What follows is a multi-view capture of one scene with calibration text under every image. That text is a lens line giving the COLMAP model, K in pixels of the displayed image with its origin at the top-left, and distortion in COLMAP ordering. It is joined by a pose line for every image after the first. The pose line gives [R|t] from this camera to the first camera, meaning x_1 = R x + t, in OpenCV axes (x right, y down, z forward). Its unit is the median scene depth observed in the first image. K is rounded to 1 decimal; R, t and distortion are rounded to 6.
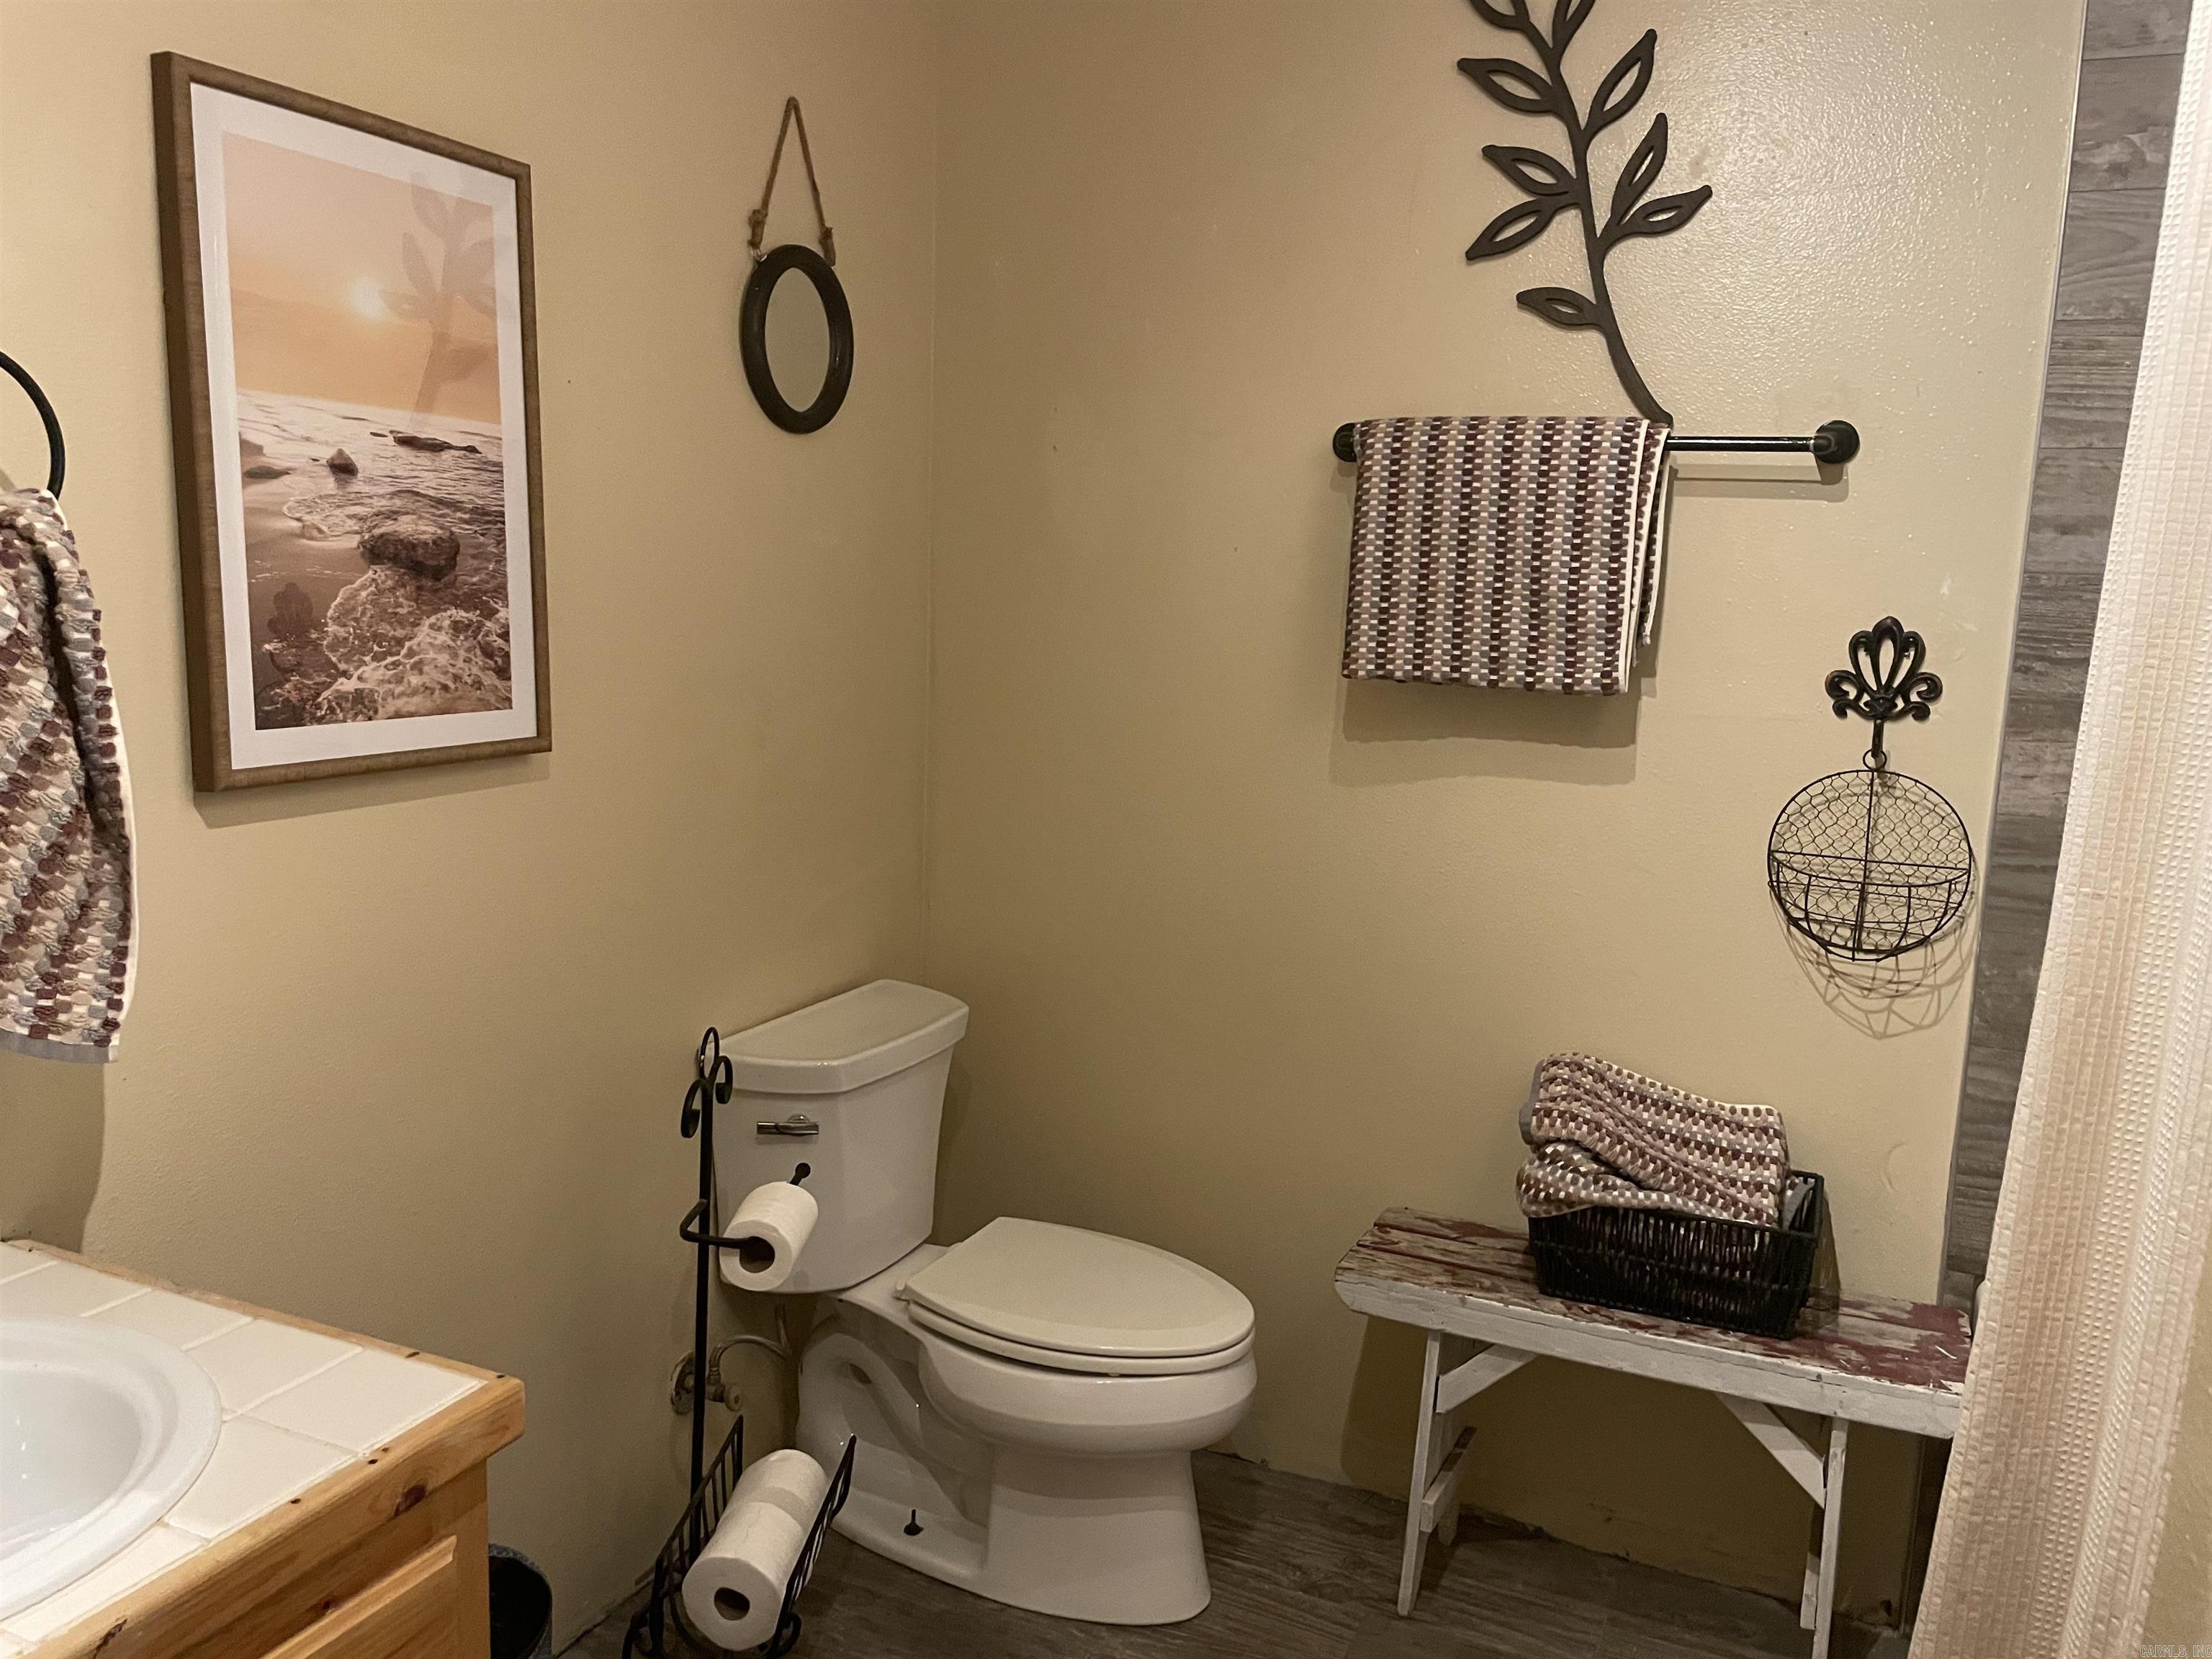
lens RADIAL K [[1661.5, 0, 1093.0], [0, 1661.5, 818.3], [0, 0, 1]] dist [0.087011, -0.118329]
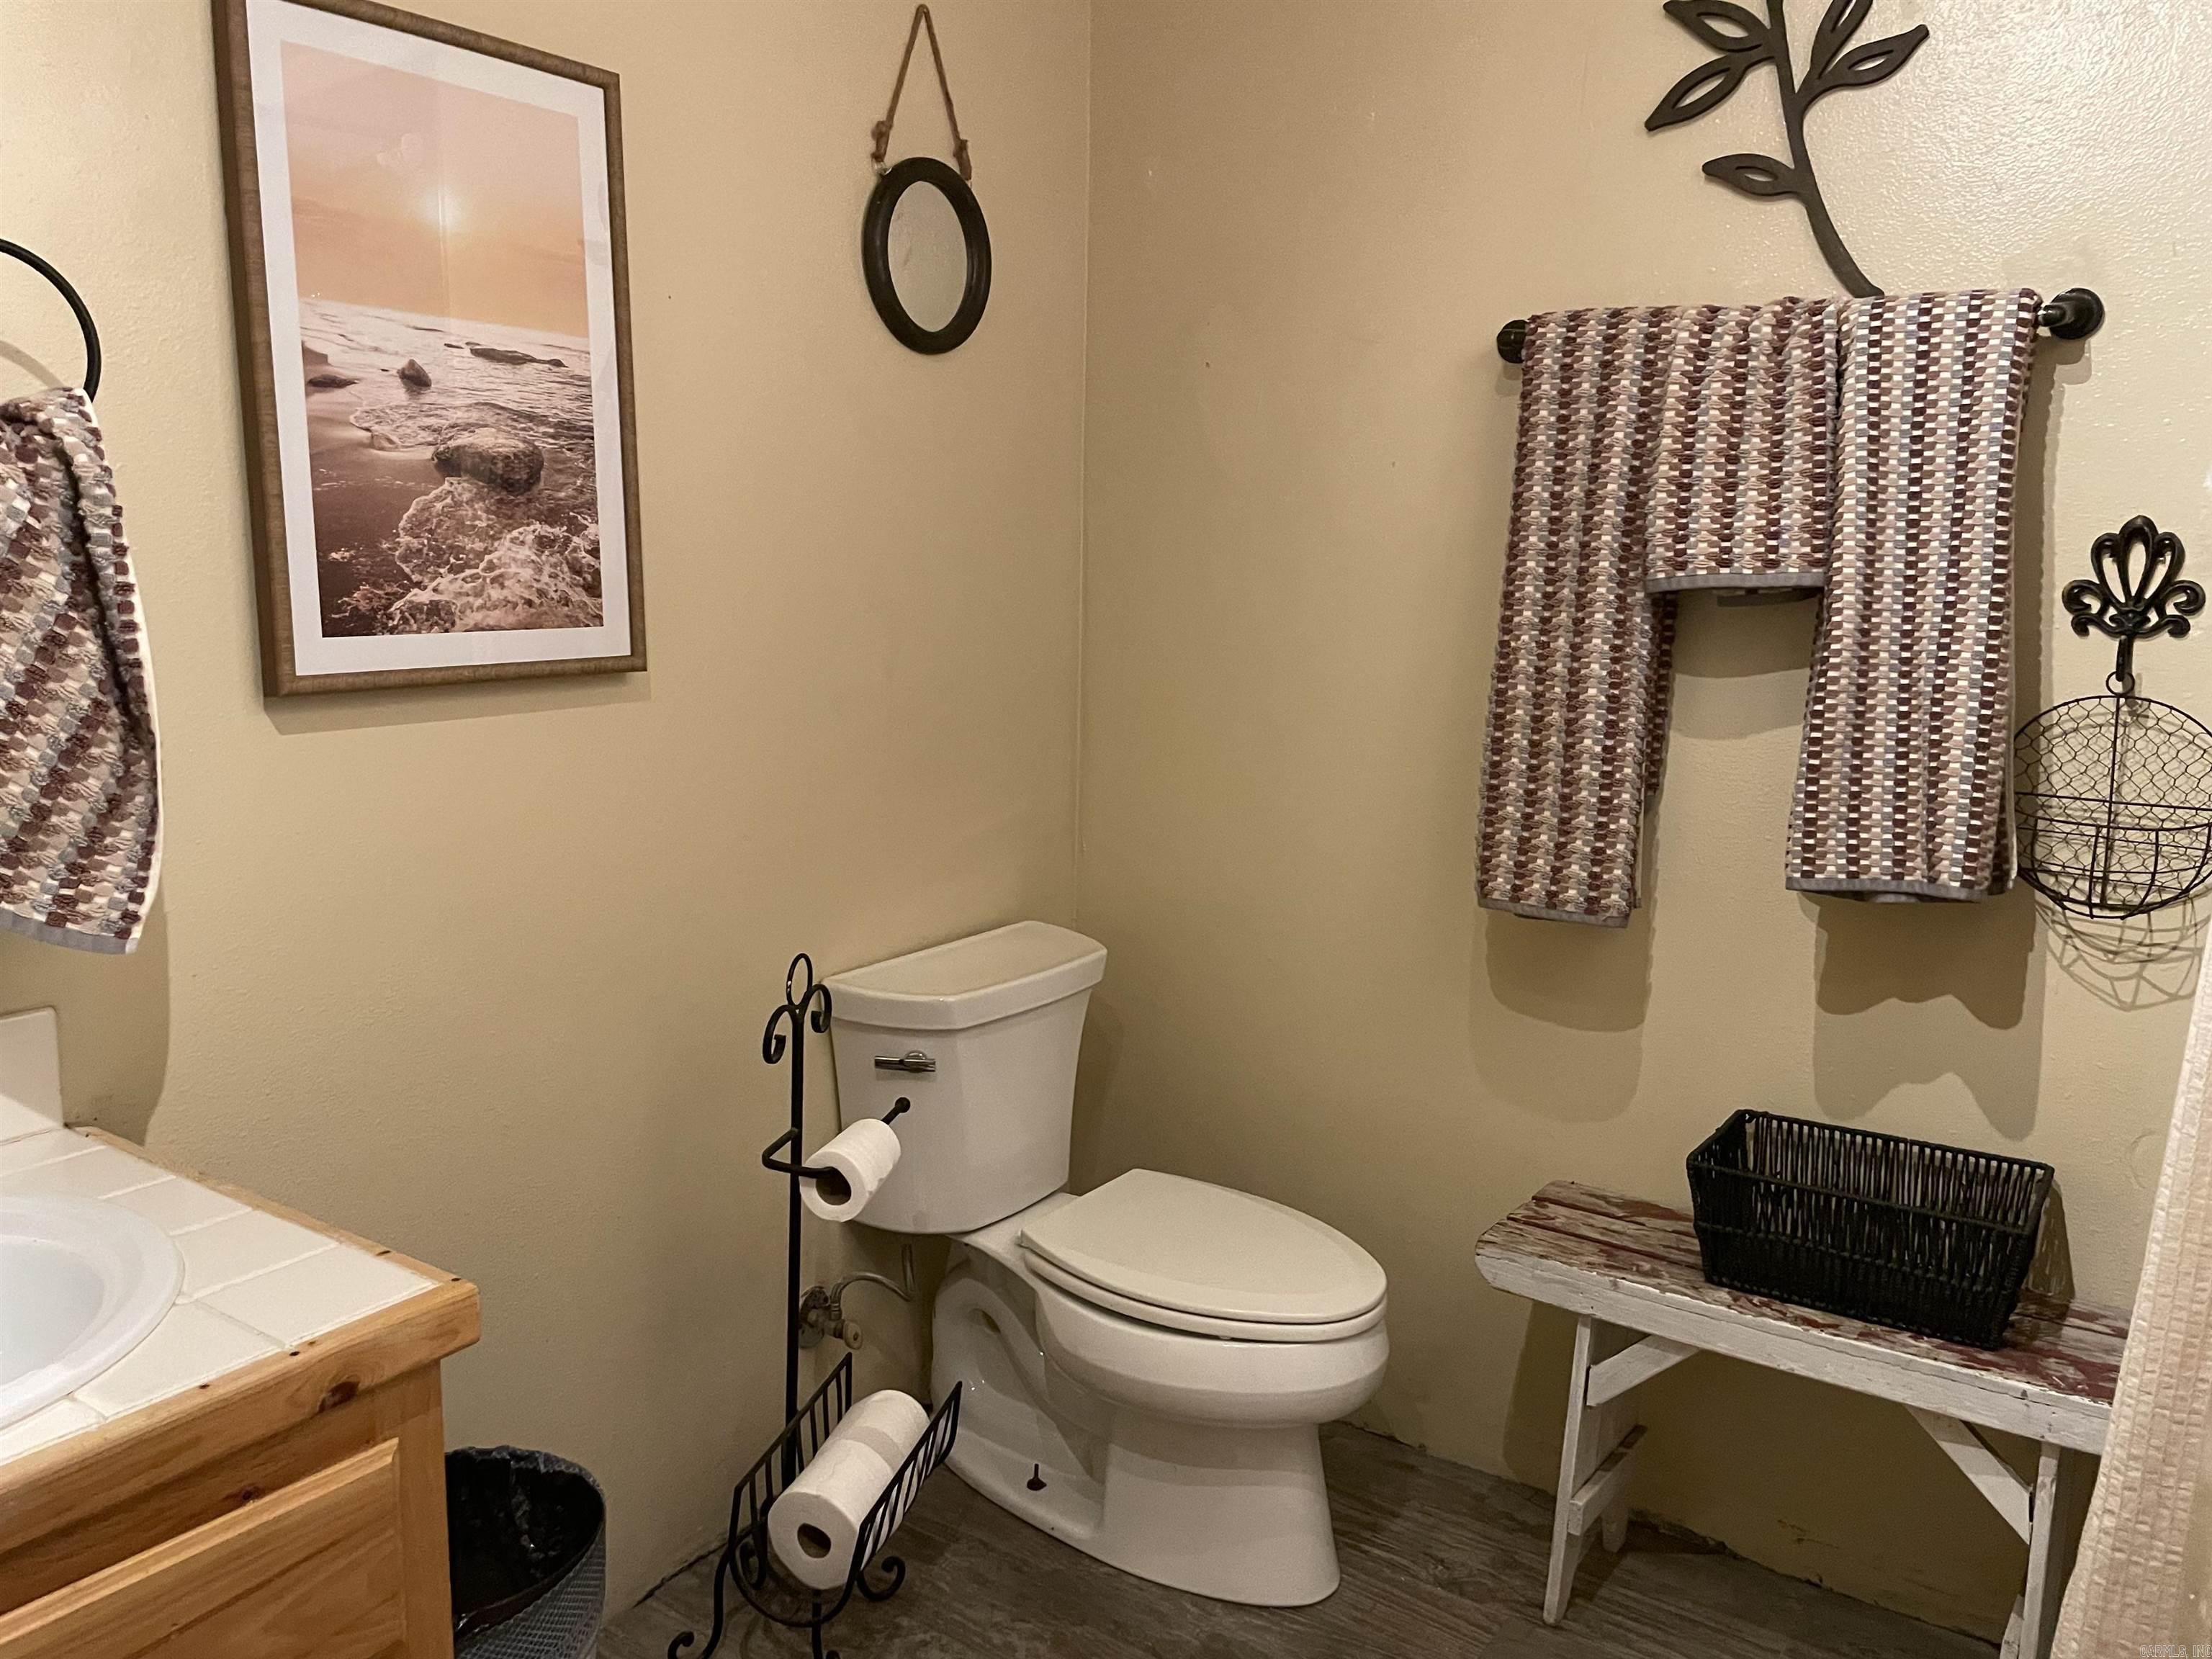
lens RADIAL K [[1661.5, 0, 1095.2], [0, 1661.5, 807.3], [0, 0, 1]] dist [0.087011, -0.118329]
pose [[0.984071, 0.012655, -0.177322, 0.107007], [-0.011028, 0.999888, 0.010158, 0.025879], [0.177431, -0.008040, 0.984100, 0.064252]]
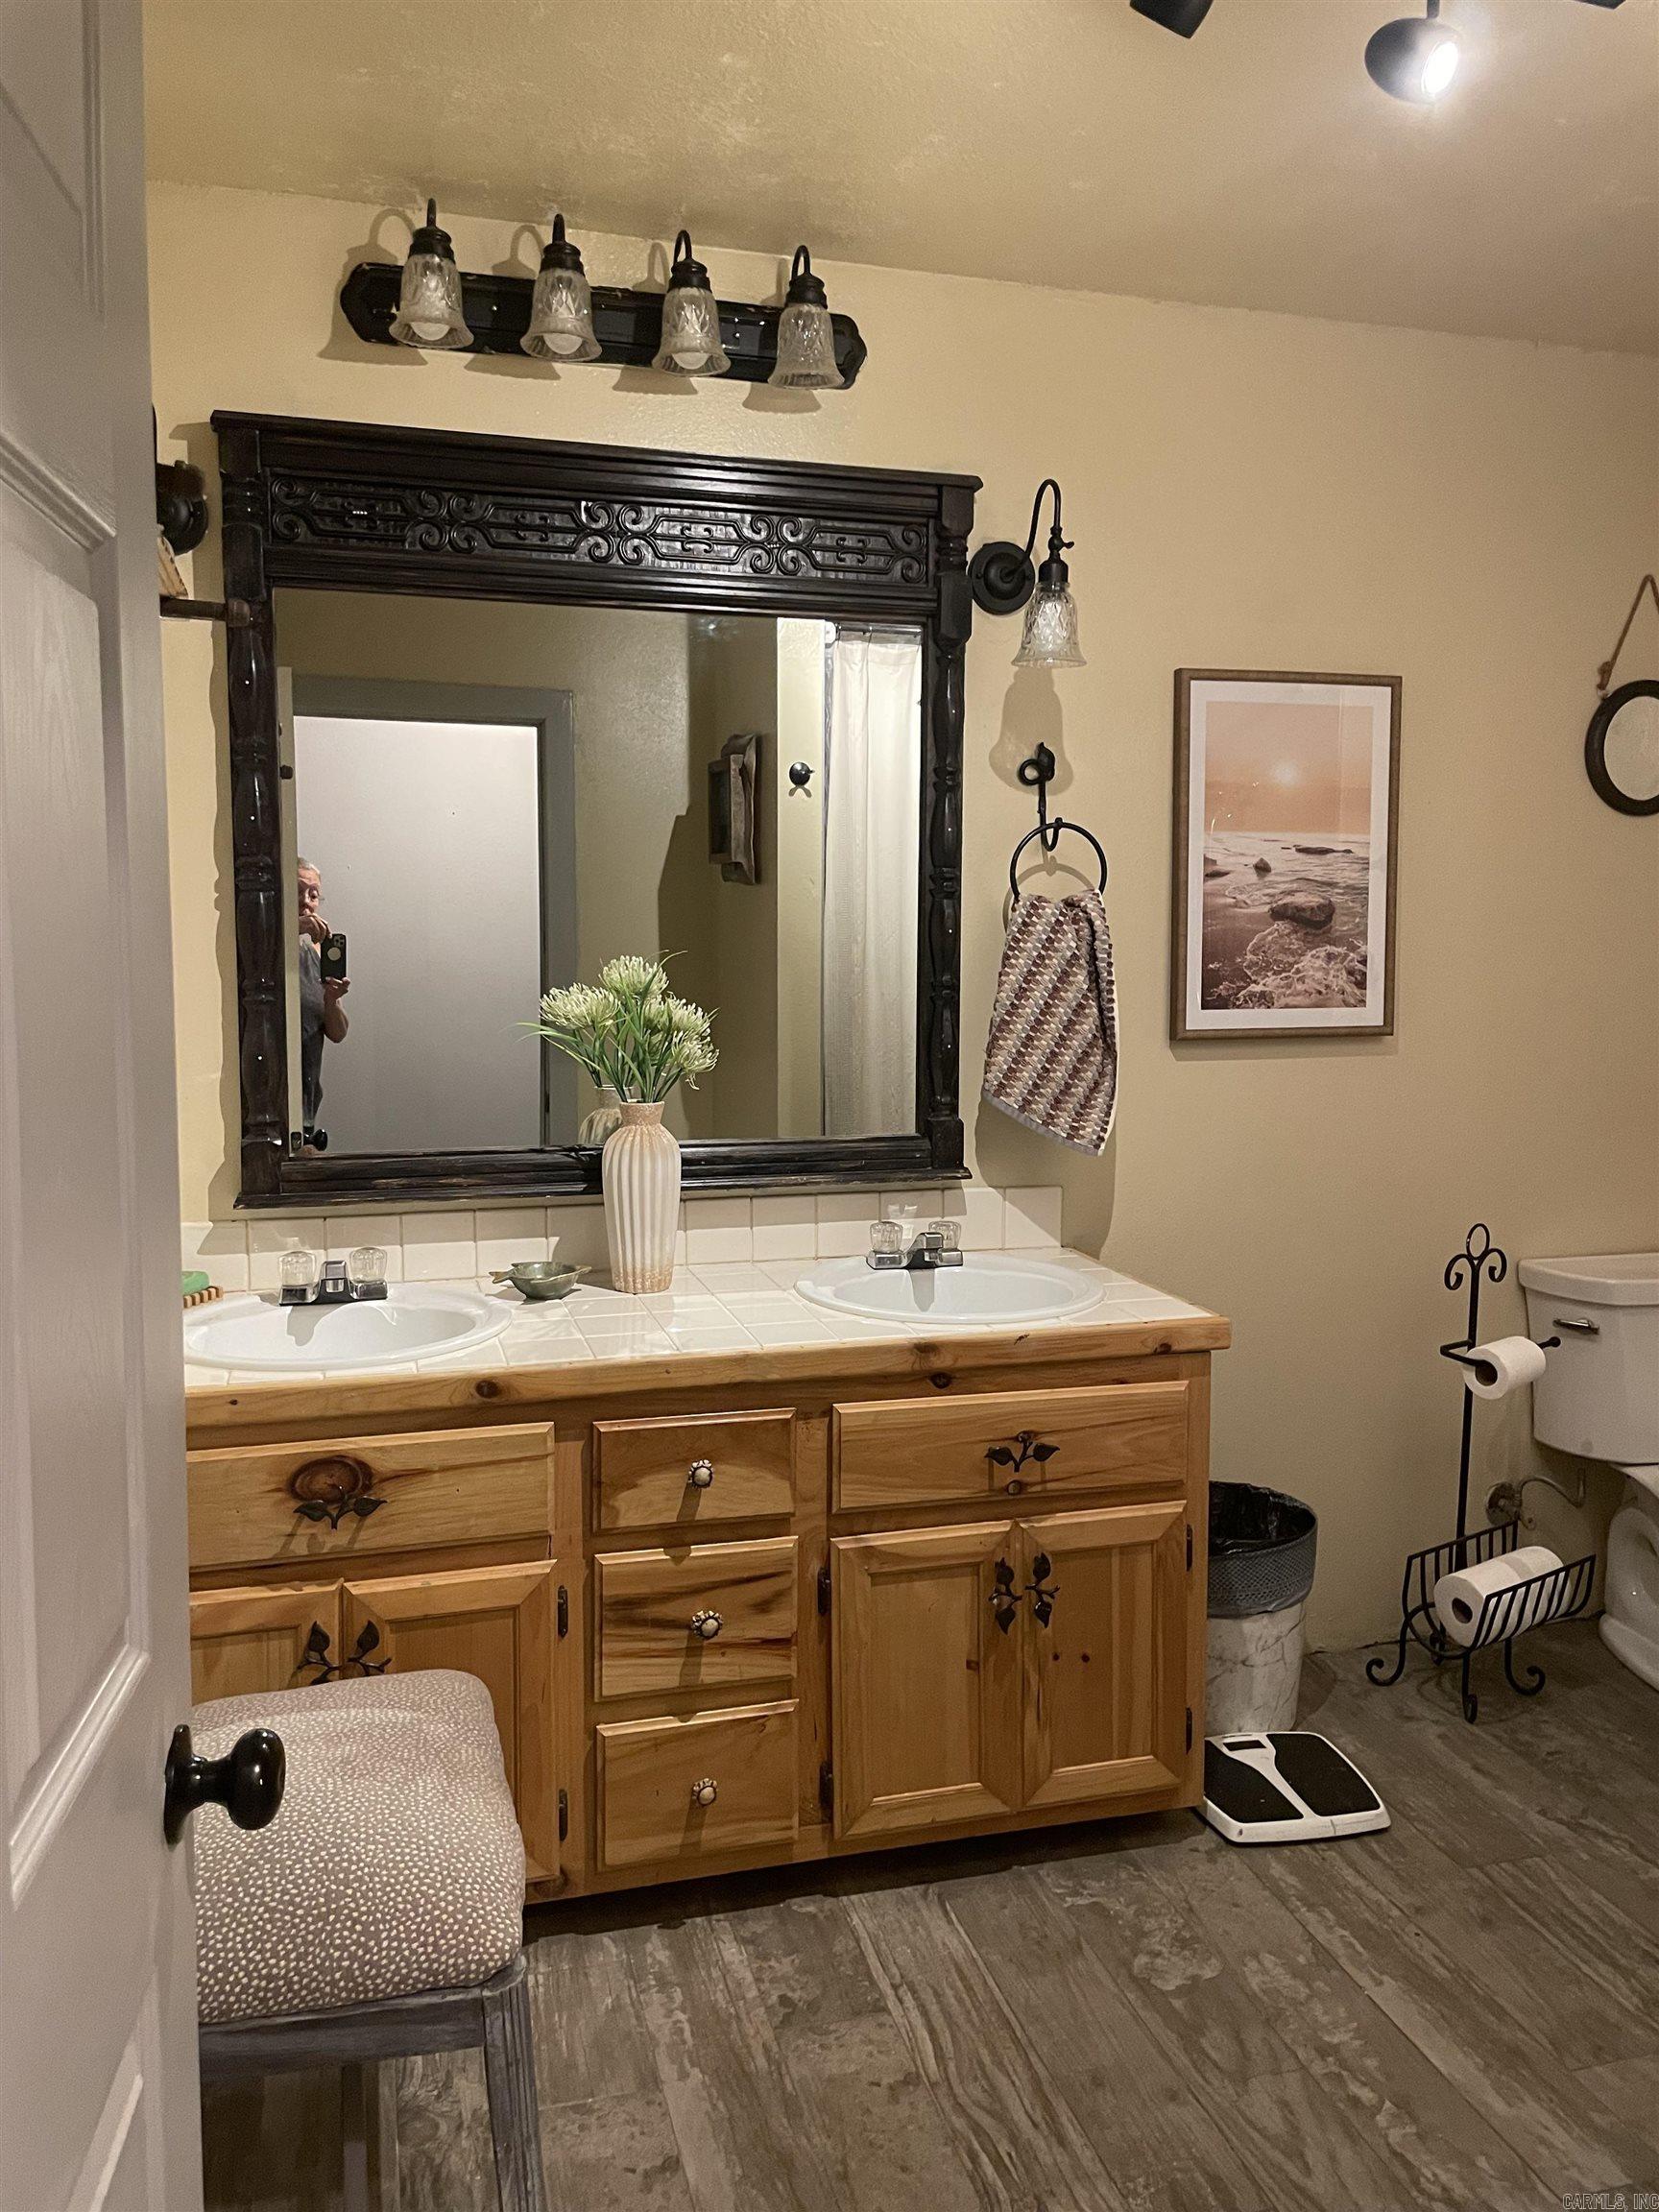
lens RADIAL K [[1661.5, 0, 825.0], [0, 1661.5, 1084.9], [0, 0, 1]] dist [0.087011, -0.118329]
pose [[0.640535, 0.040293, -0.766871, 0.506199], [-0.092710, 0.995376, -0.025137, 0.088770], [0.762312, 0.087198, 0.641309, -0.387587]]
